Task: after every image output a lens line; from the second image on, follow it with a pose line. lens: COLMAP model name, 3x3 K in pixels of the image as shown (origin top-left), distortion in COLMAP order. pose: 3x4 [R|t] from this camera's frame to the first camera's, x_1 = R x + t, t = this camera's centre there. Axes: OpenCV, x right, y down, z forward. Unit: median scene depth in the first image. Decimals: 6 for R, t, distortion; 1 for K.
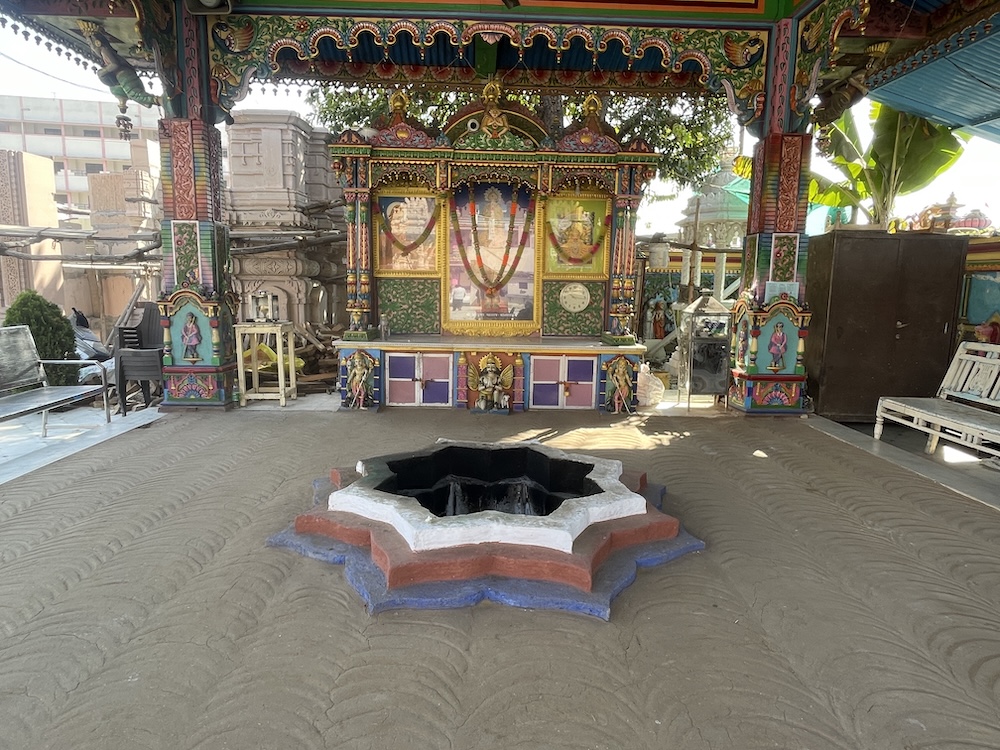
lens RADIAL K [[621.5, 0, 500.2], [0, 621.5, 388.5], [0, 0, 1]] dist [-0.004441, 0.000218]
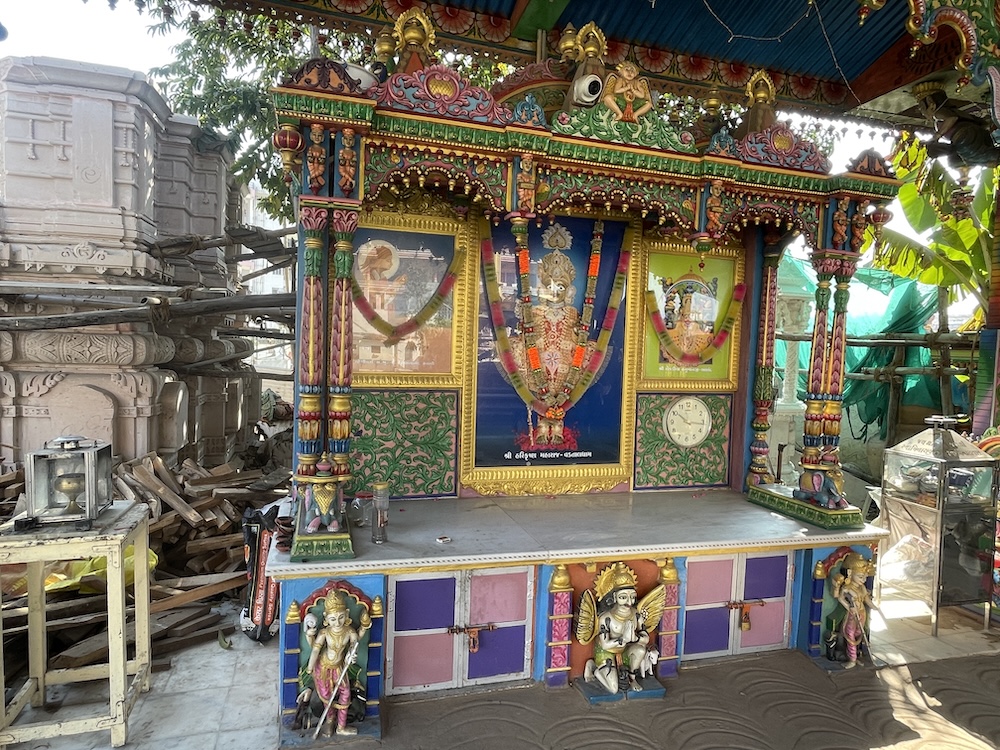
lens RADIAL K [[621.5, 0, 500.2], [0, 621.5, 388.5], [0, 0, 1]] dist [-0.004441, 0.000218]
pose [[0.965845, 0.000971, 0.259118, -0.195360], [0.023717, 0.995464, -0.092134, -0.127708], [-0.258032, 0.095132, 0.961441, 0.487169]]
